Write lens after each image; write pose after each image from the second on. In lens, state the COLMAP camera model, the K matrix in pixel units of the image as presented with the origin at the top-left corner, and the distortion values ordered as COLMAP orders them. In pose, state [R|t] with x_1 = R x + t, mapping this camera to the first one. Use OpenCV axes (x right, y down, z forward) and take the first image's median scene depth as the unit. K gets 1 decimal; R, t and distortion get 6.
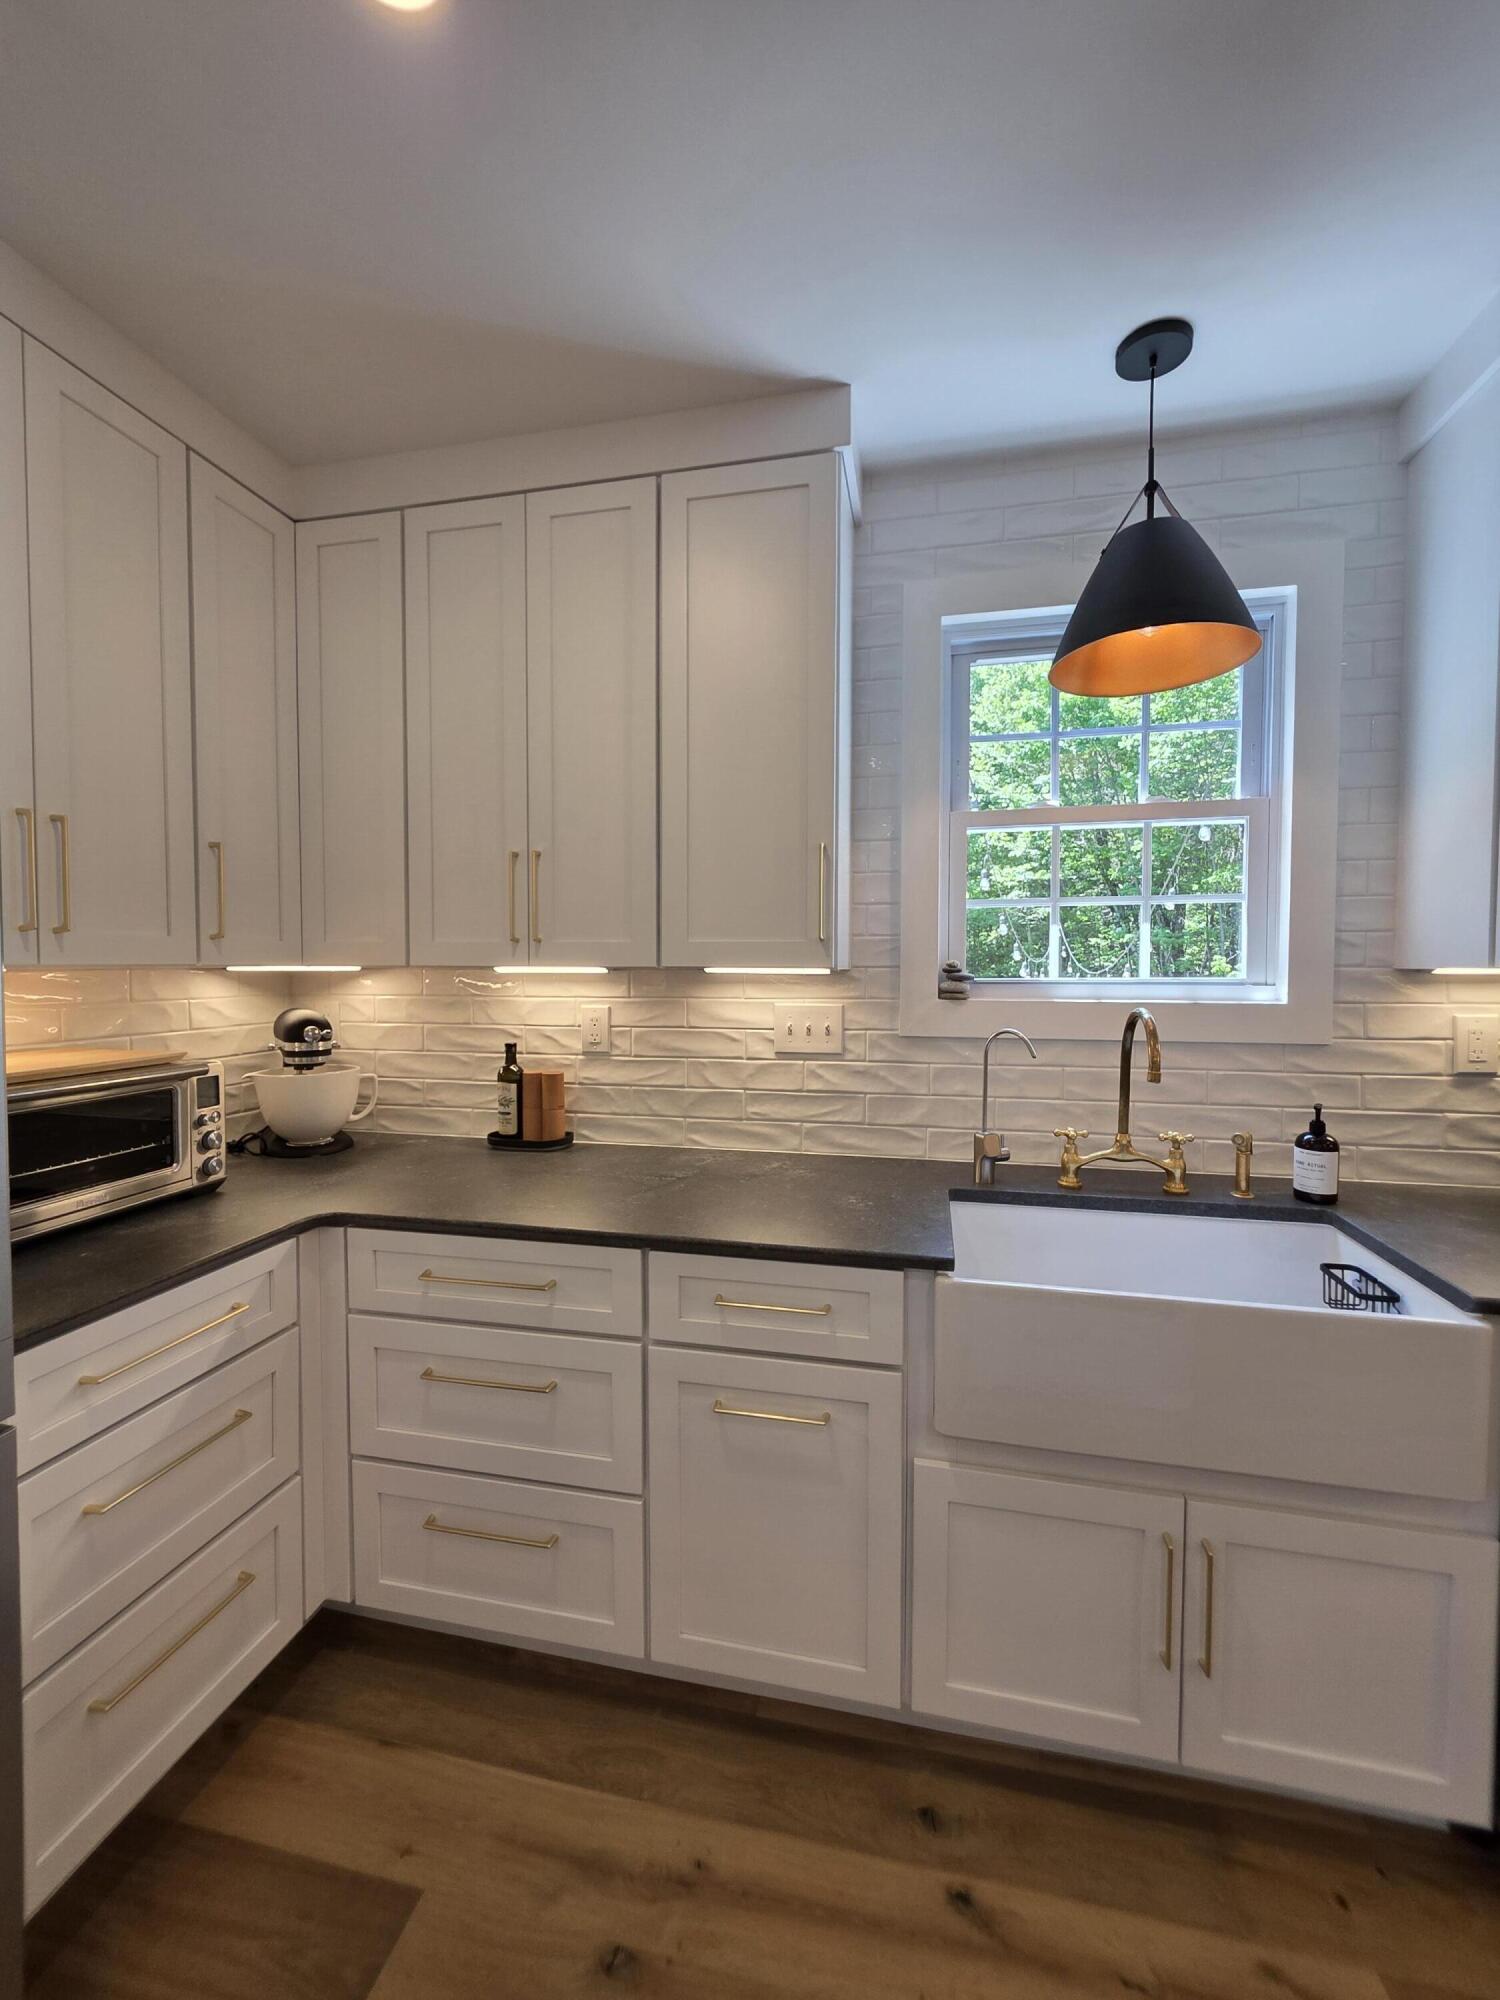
lens RADIAL K [[804.1, 0, 748.8], [0, 804.1, 990.9], [0, 0, 1]] dist [0.000258, 0.000084]
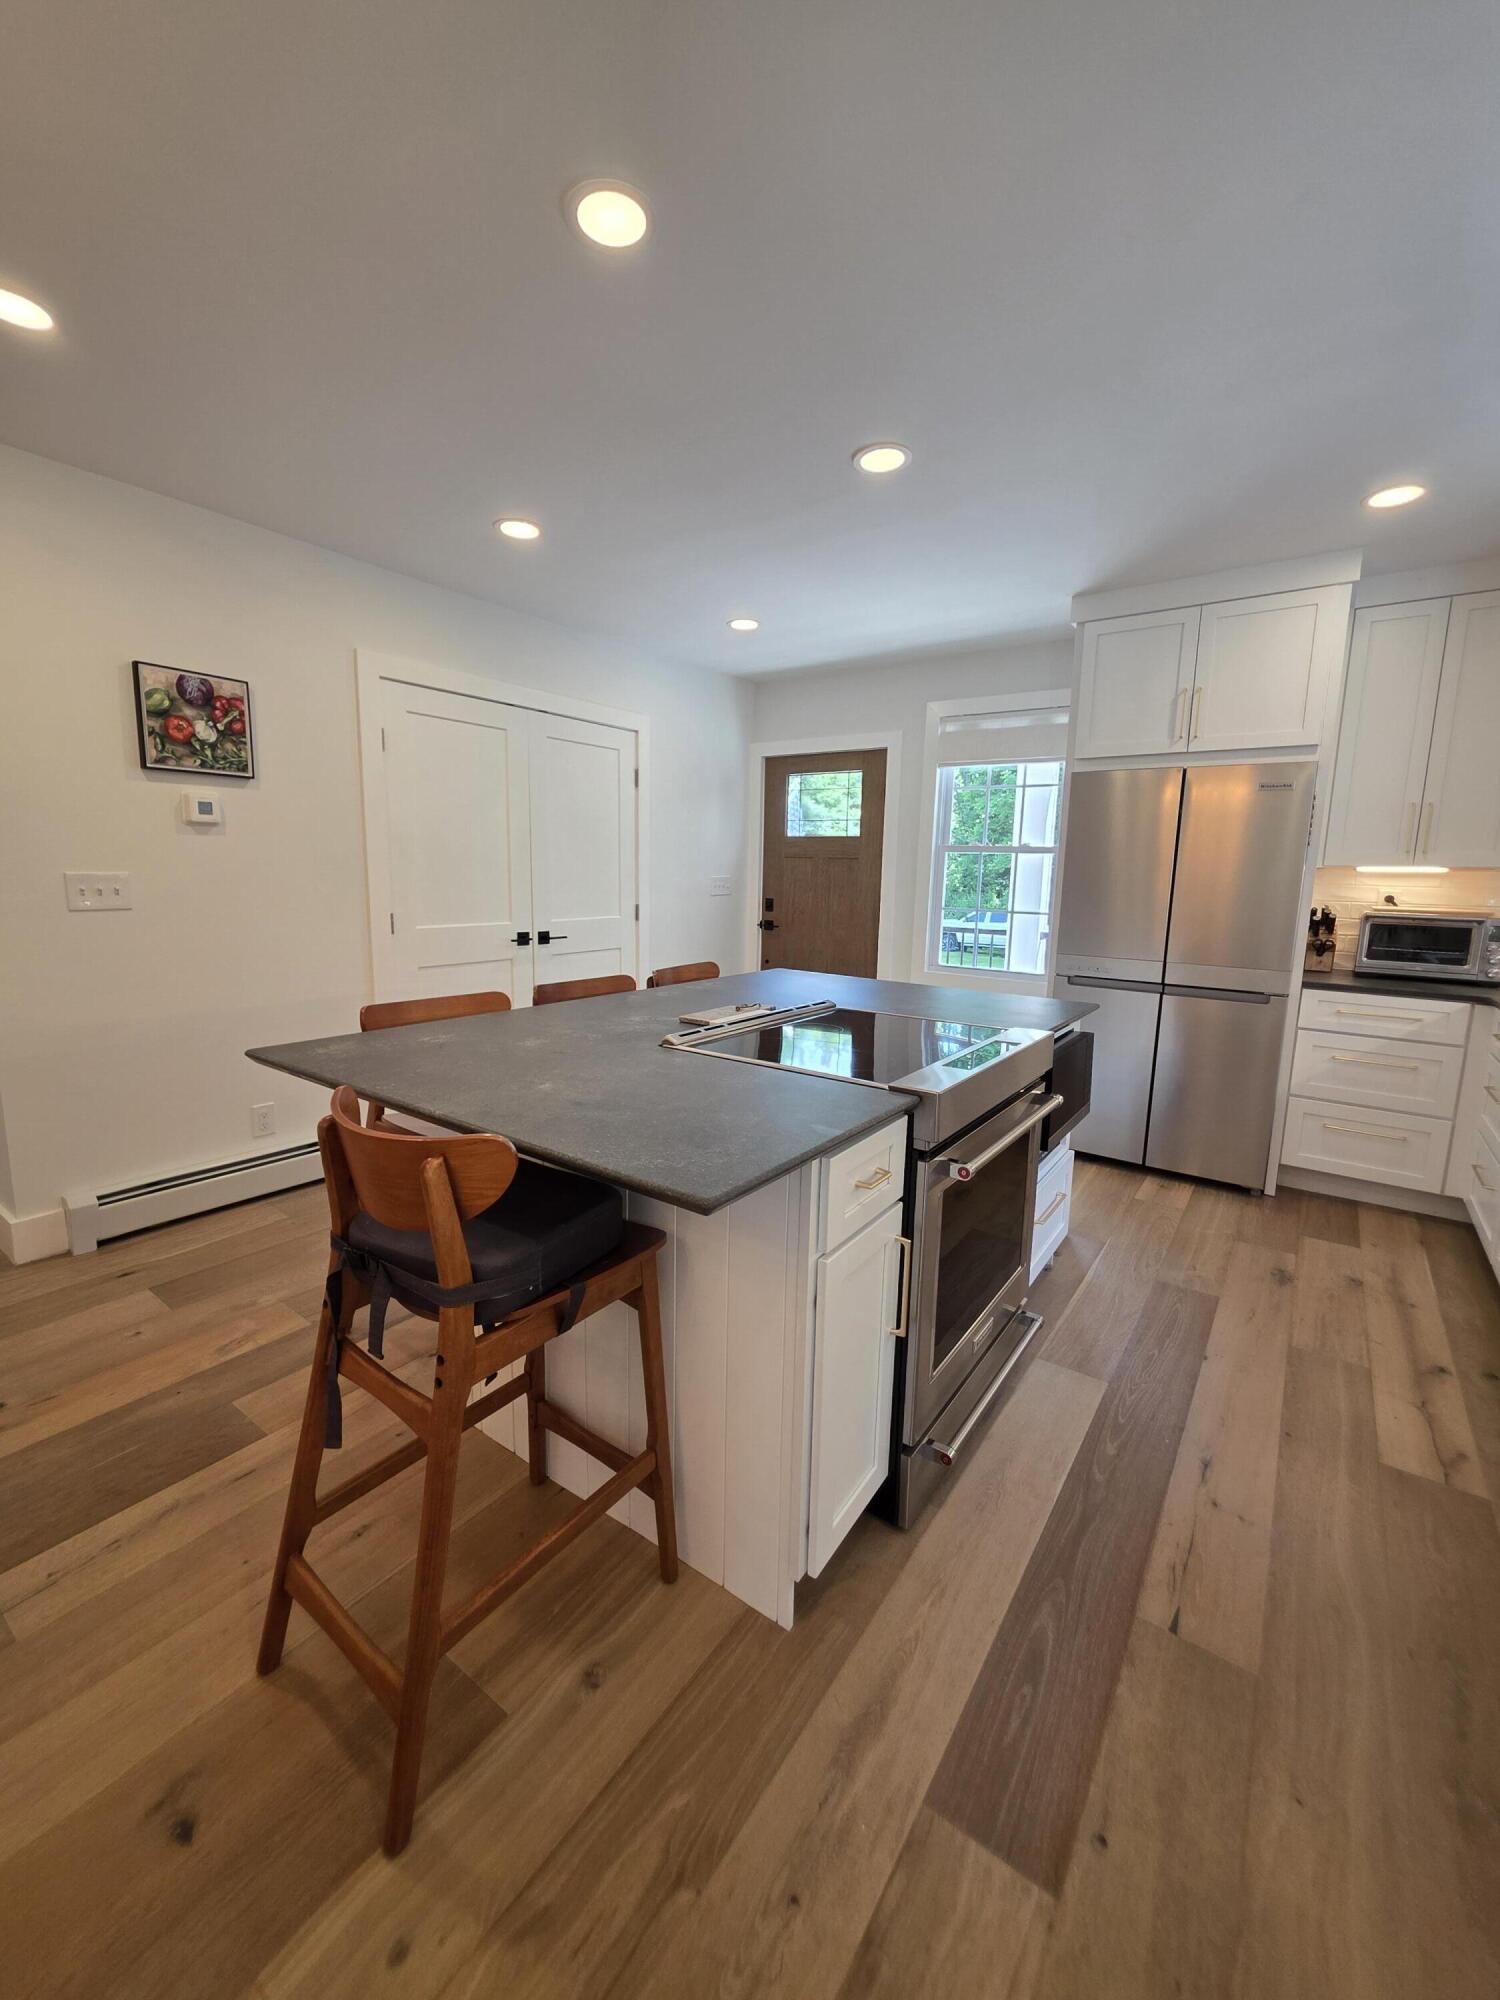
lens RADIAL K [[809.2, 0, 748.8], [0, 809.2, 996.5], [0, 0, 1]] dist [0.000137, 0.000063]
pose [[-0.392402, 0.134370, -0.909926, 1.590122], [-0.056843, 0.983838, 0.169798, 0.041334], [0.918036, 0.118352, -0.378422, 0.093365]]
